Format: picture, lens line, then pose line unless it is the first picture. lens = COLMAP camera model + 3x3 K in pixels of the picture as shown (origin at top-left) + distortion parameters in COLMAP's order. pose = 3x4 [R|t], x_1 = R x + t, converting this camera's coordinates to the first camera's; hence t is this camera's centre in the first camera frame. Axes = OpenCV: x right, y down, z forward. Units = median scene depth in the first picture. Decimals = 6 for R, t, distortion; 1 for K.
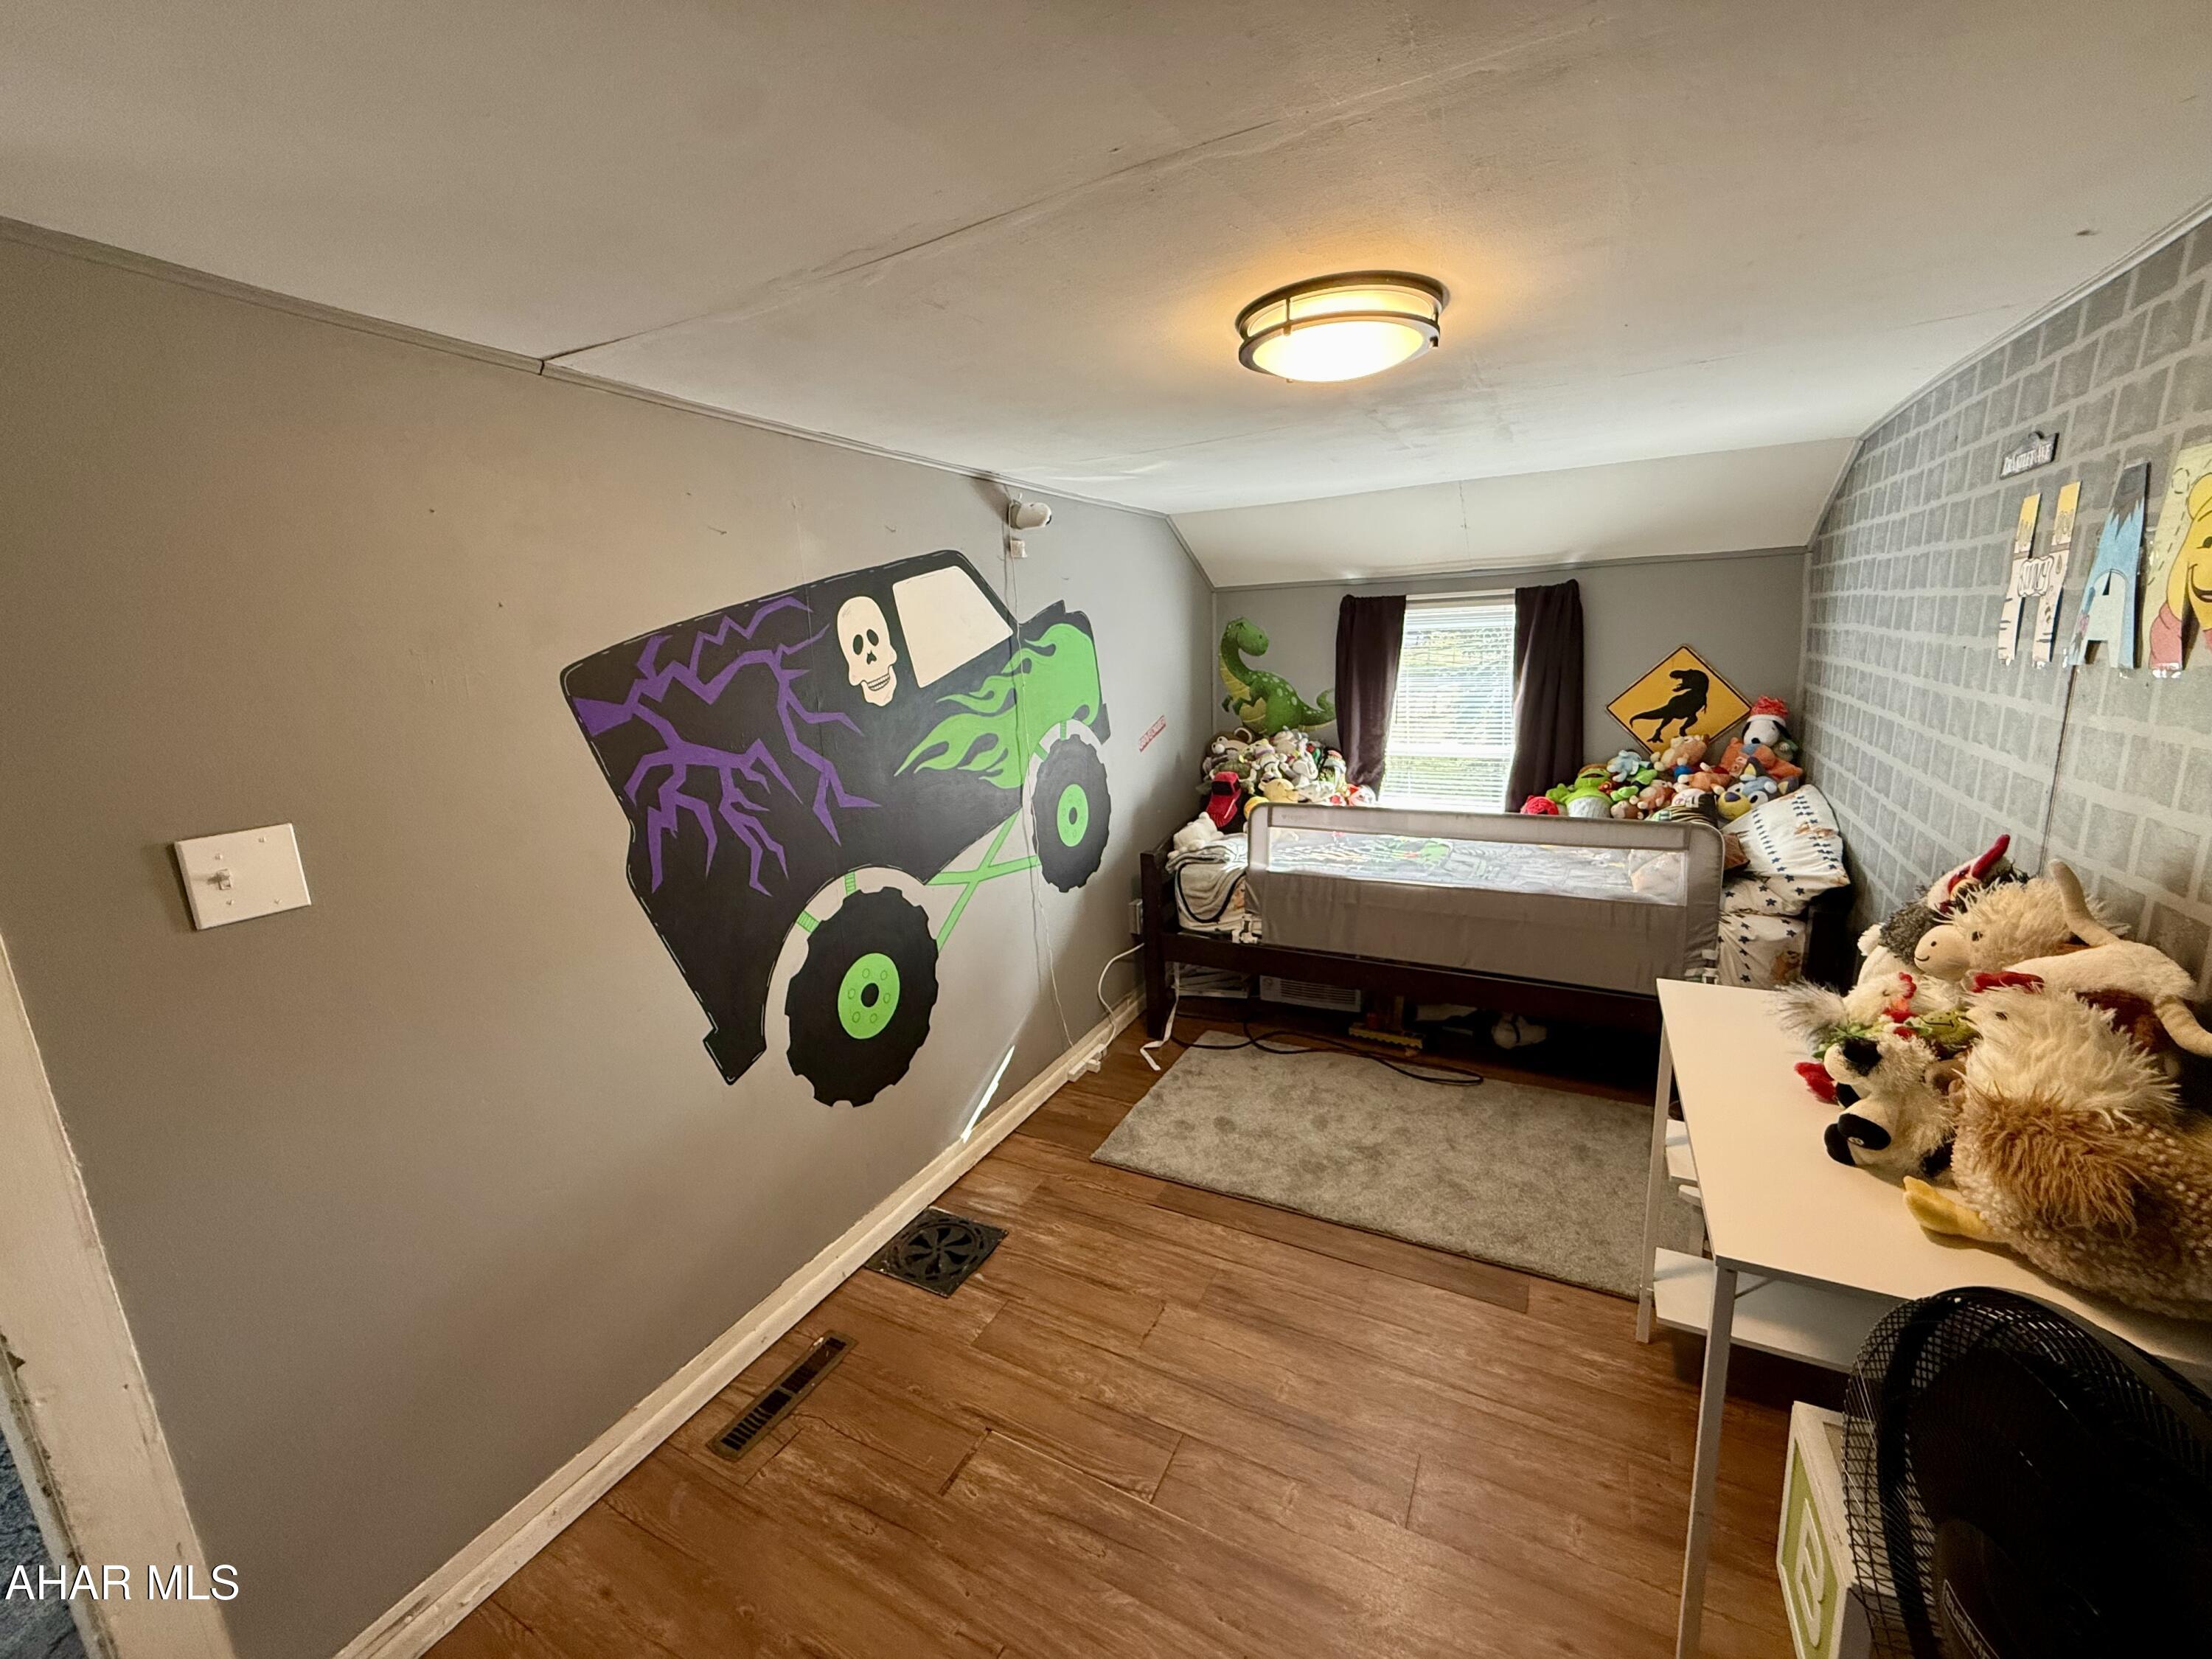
lens RADIAL K [[878.9, 0, 1099.1], [0, 878.9, 828.7], [0, 0, 1]] dist [0.001291, -0.000193]
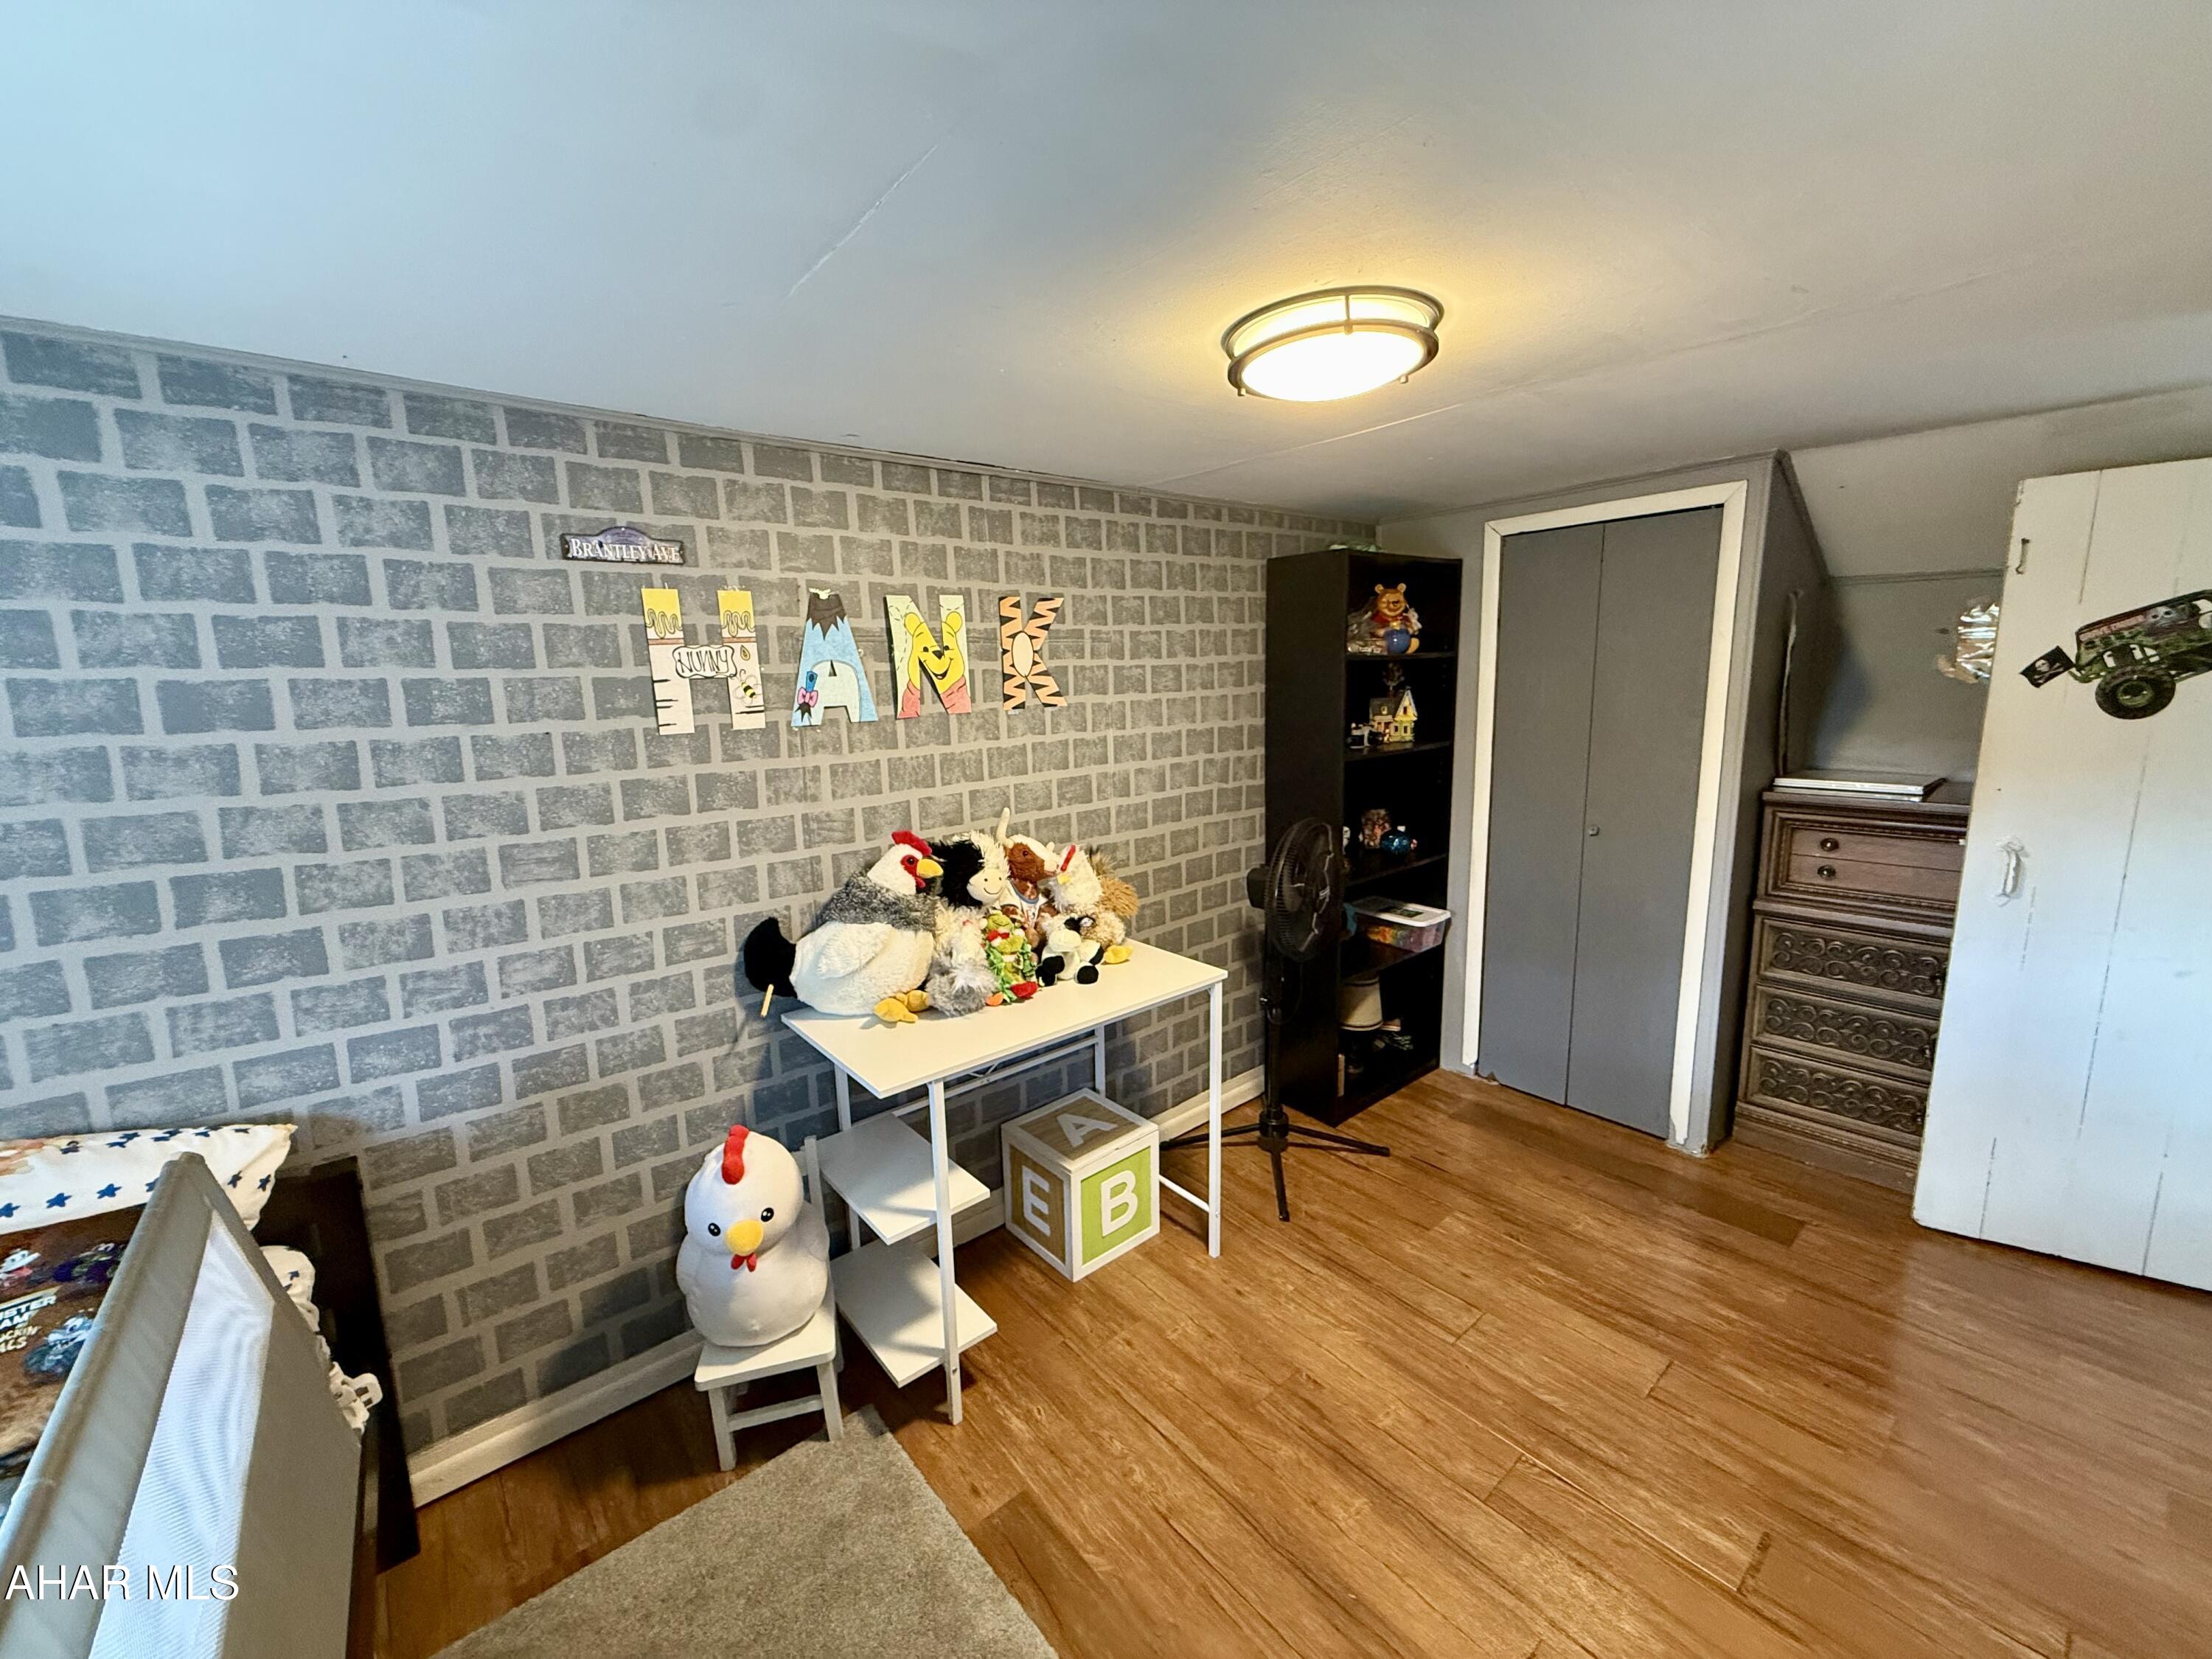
lens RADIAL K [[878.9, 0, 1099.1], [0, 878.9, 828.7], [0, 0, 1]] dist [0.001291, -0.000193]
pose [[-0.923983, 0.005831, 0.382388, 0.061699], [0.147080, 0.928398, 0.341240, -0.192968], [-0.353019, 0.371542, -0.858682, 0.914693]]
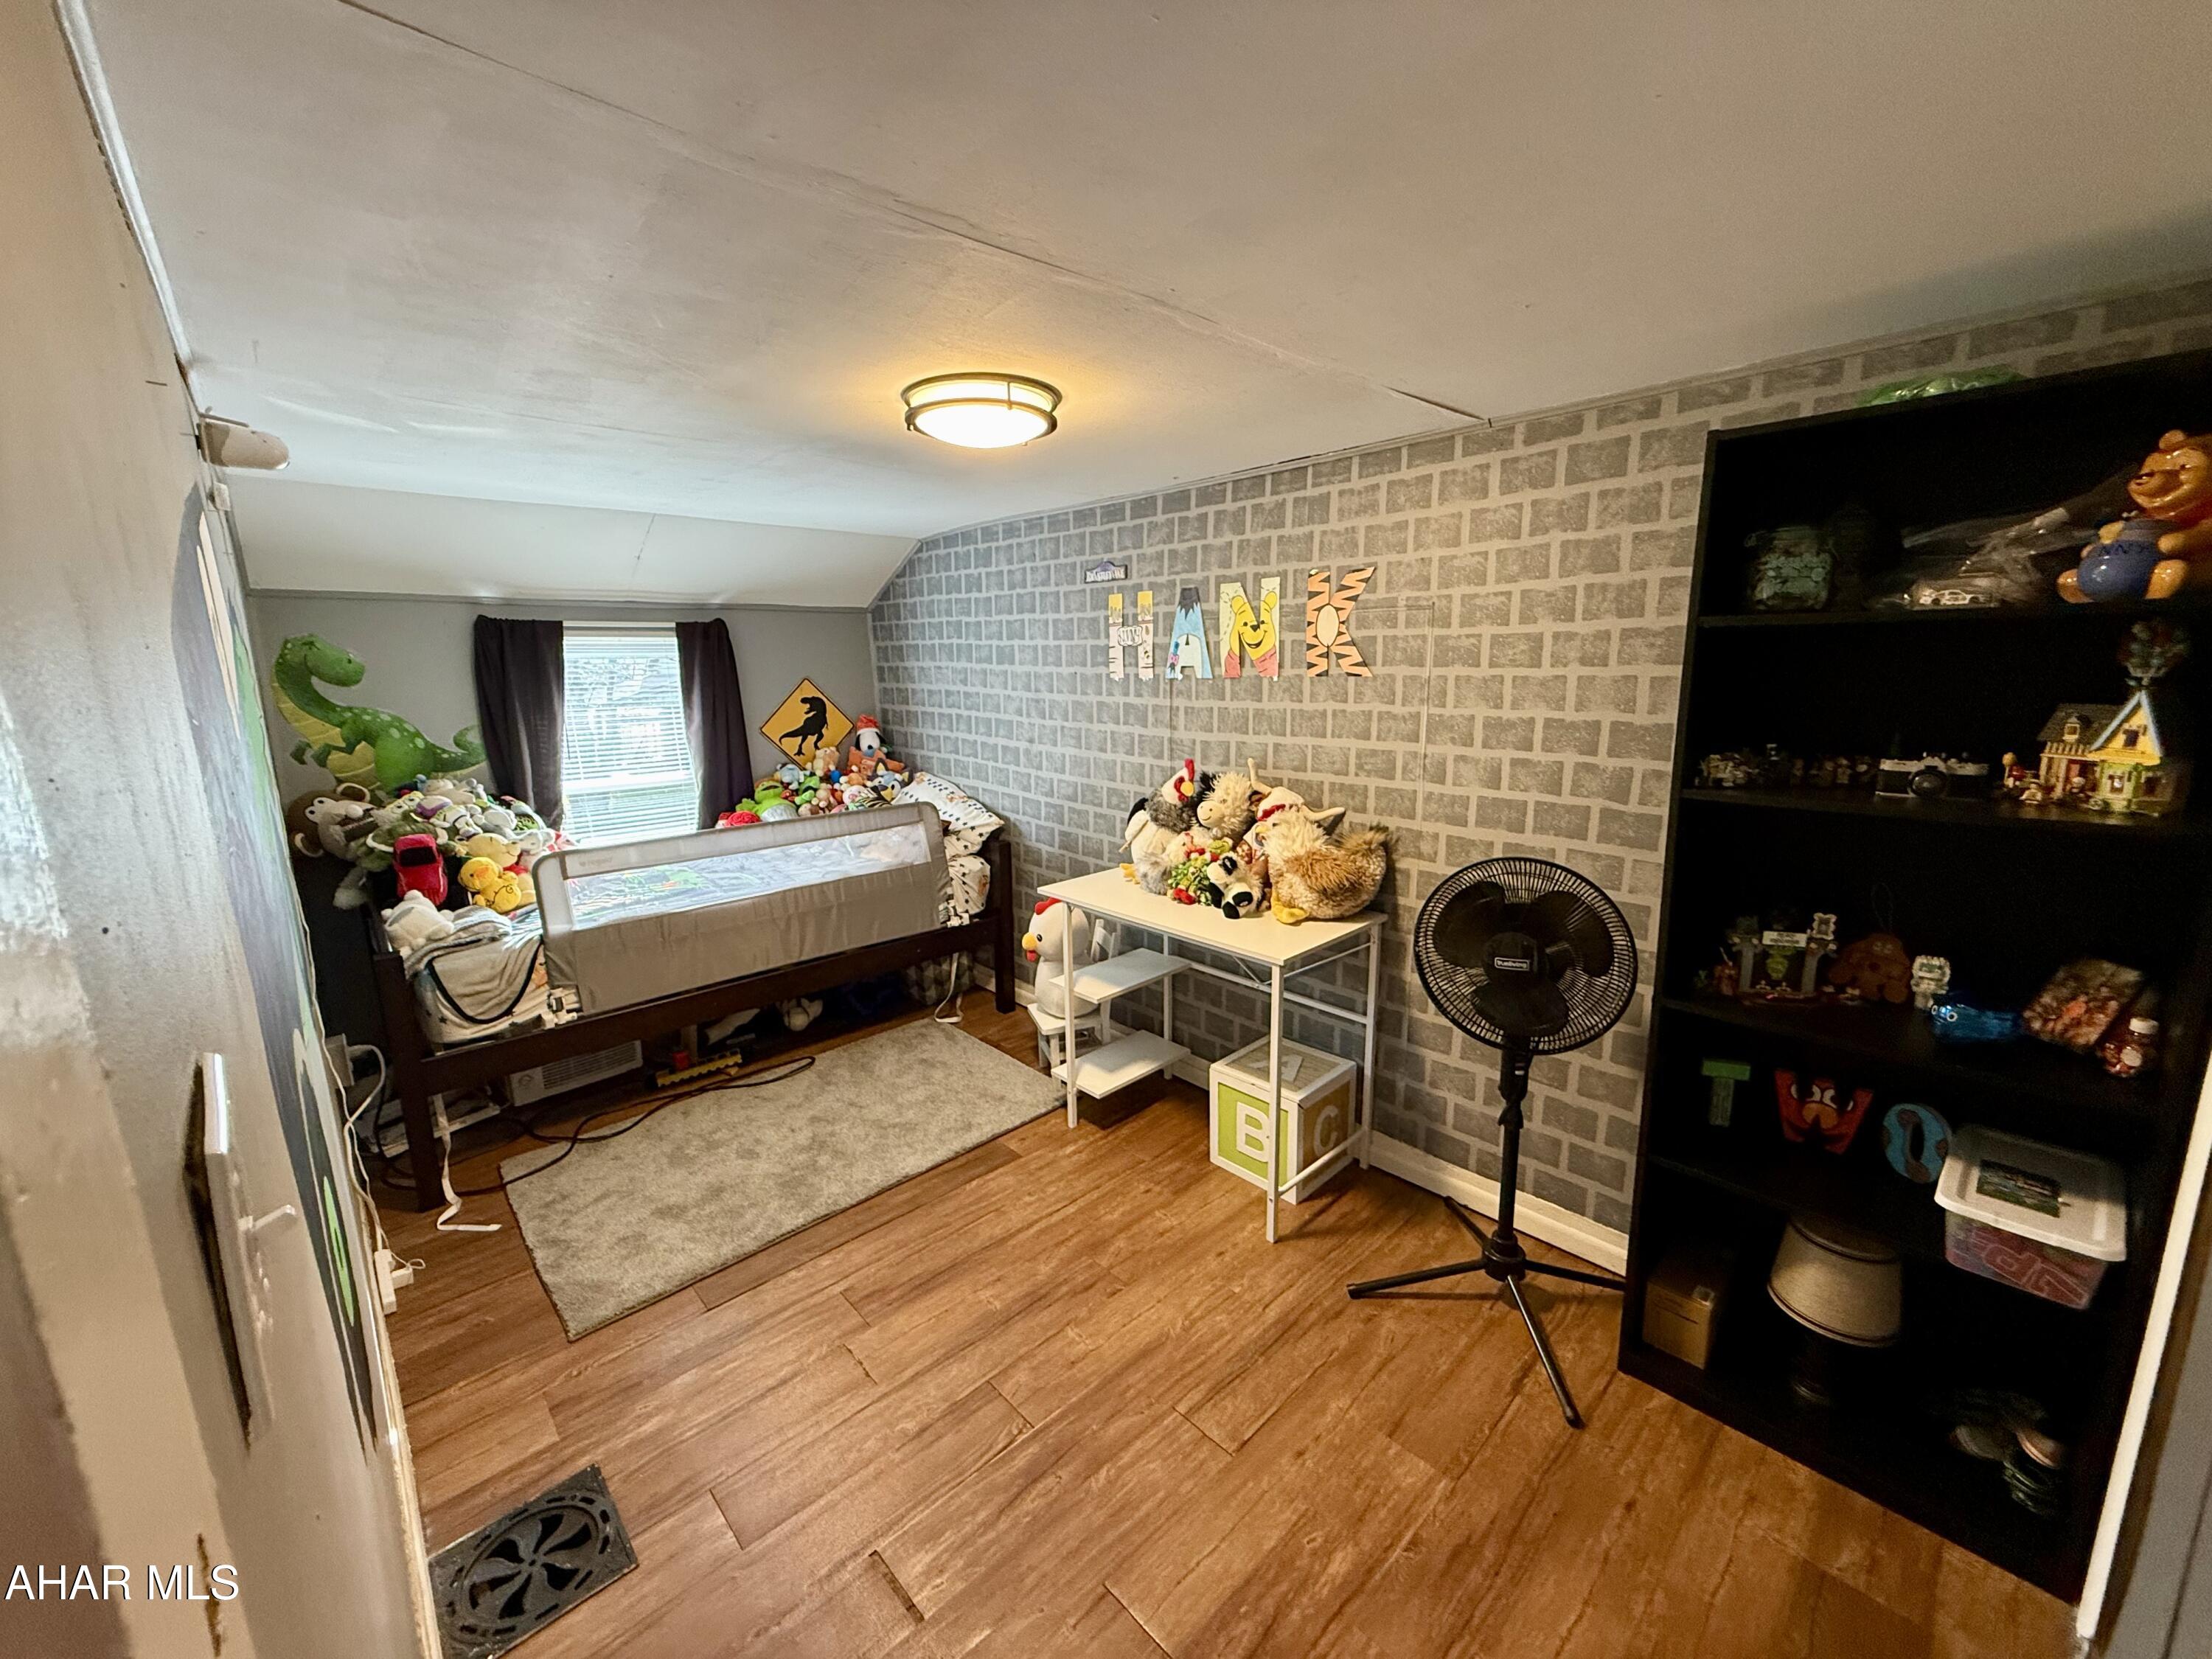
lens RADIAL K [[878.9, 0, 1099.1], [0, 878.9, 828.7], [0, 0, 1]] dist [0.001291, -0.000193]
pose [[0.324906, -0.144419, 0.934655, -0.417448], [0.196625, 0.976992, 0.082610, -0.018761], [-0.925081, 0.156936, 0.345827, 0.215314]]
